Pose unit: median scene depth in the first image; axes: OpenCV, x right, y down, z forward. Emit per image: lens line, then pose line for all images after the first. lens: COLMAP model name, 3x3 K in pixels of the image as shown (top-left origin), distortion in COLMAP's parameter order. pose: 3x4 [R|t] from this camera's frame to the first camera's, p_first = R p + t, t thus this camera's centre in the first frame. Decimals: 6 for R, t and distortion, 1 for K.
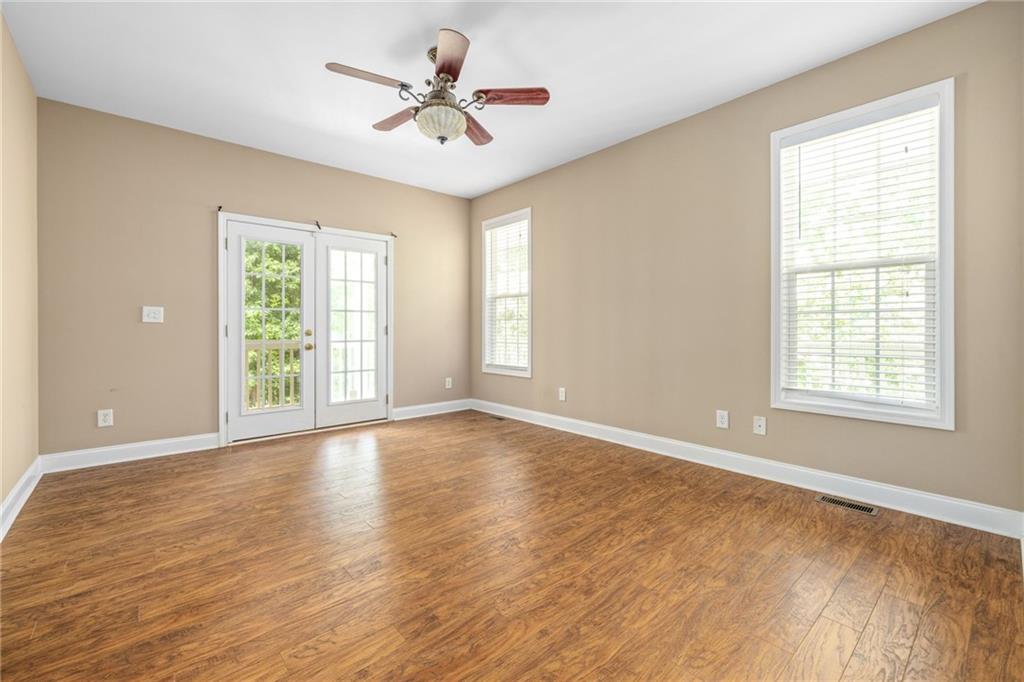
lens RADIAL K [[431.2, 0, 509.8], [0, 431.2, 328.5], [0, 0, 1]] dist [0.001706, 0.000685]
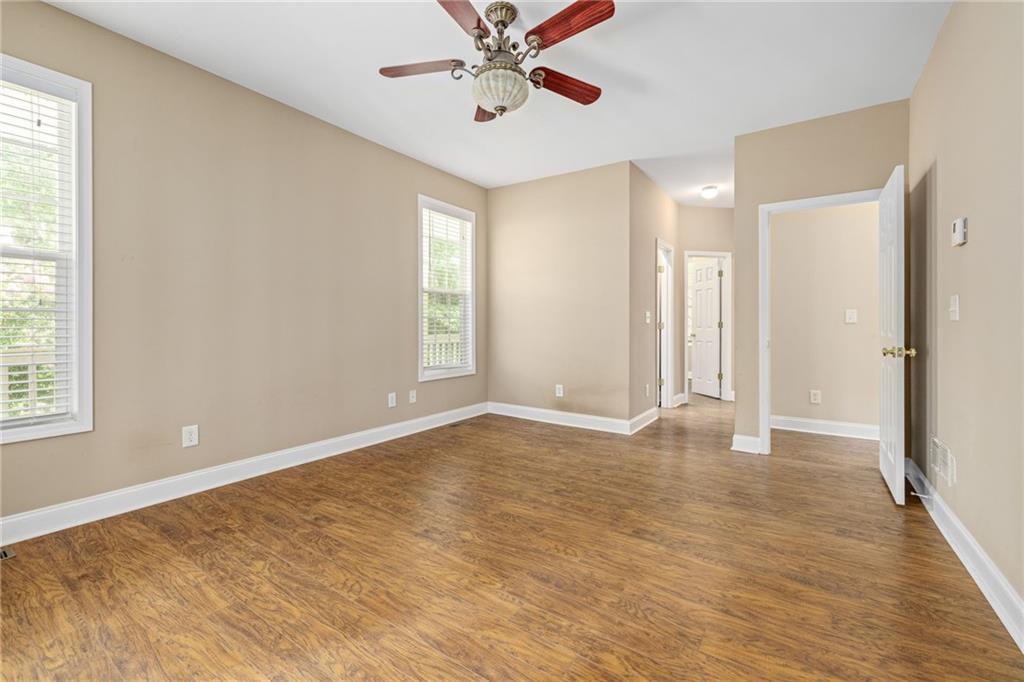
lens RADIAL K [[431.2, 0, 509.8], [0, 431.2, 328.5], [0, 0, 1]] dist [0.001706, 0.000685]
pose [[-0.245567, -0.007290, 0.969352, -1.091120], [0.002932, 0.999962, 0.008263, -0.010998], [-0.969375, 0.004871, -0.245536, 1.306529]]
